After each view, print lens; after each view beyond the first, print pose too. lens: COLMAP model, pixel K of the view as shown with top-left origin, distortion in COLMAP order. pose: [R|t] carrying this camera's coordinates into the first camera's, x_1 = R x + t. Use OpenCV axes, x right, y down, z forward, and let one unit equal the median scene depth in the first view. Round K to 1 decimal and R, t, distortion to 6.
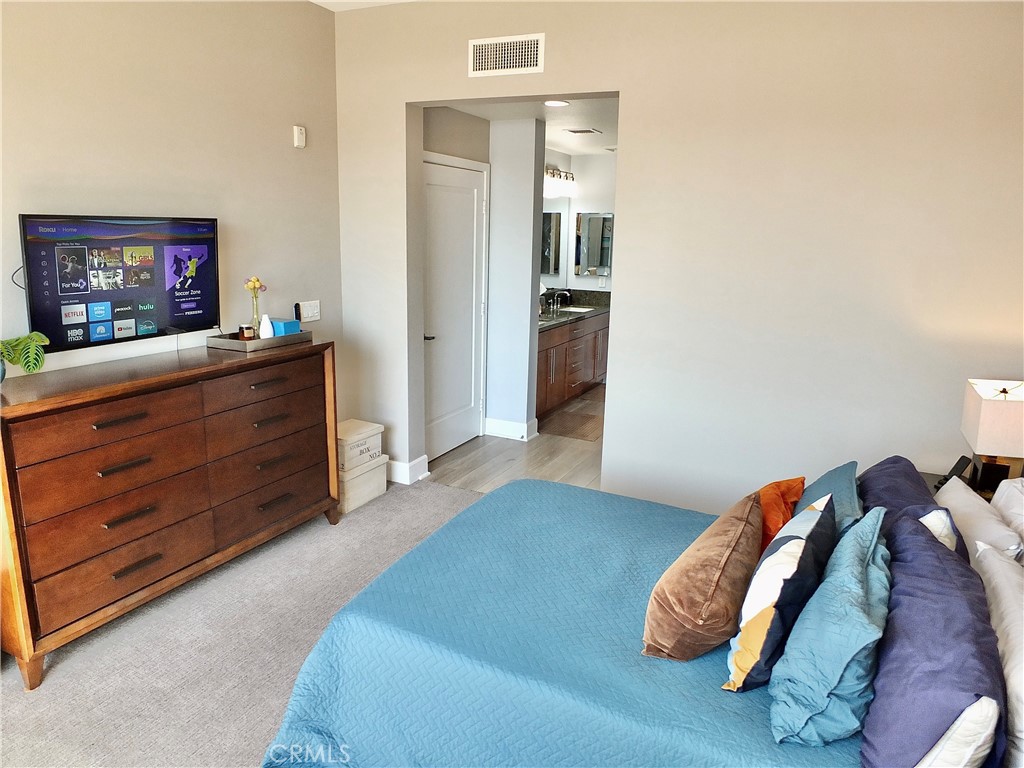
lens RADIAL K [[710.2, 0, 512.0], [0, 710.2, 384.0], [0, 0, 1]] dist [-0.018286, -0.006852]
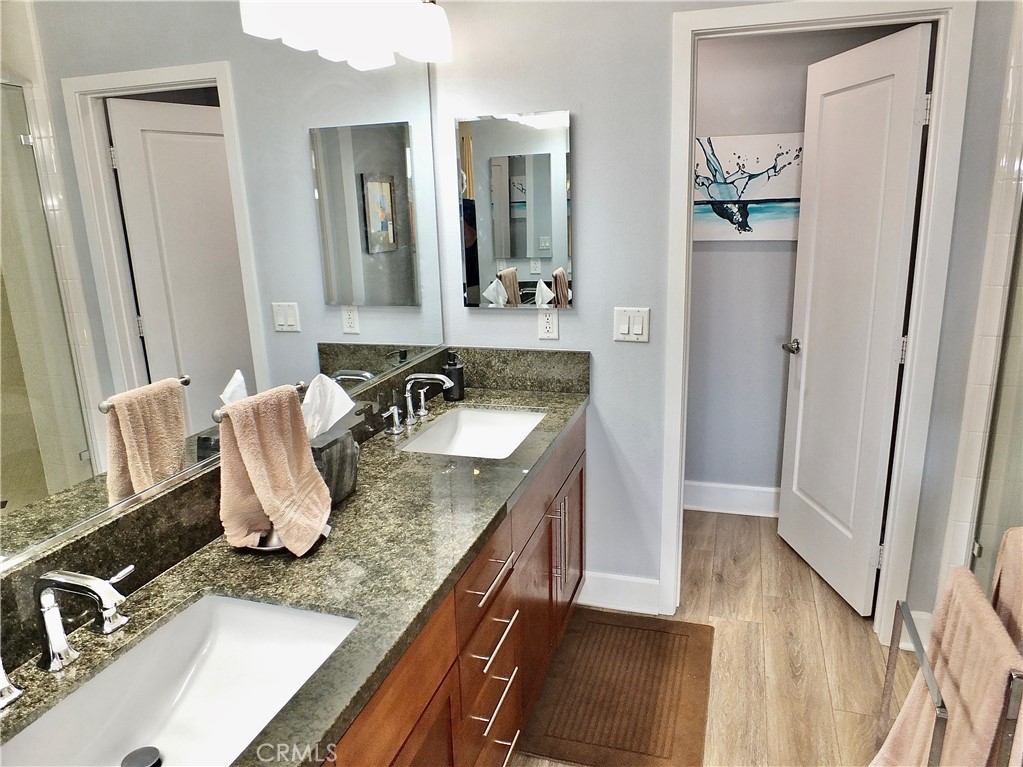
lens RADIAL K [[709.5, 0, 511.5], [0, 709.5, 383.5], [0, 0, 1]] dist [-0.018286, -0.006852]
pose [[0.987694, -0.084623, 0.131531, 0.062305], [0.080068, 0.996004, 0.039554, -0.128654], [-0.134353, -0.028536, 0.990523, 0.663709]]
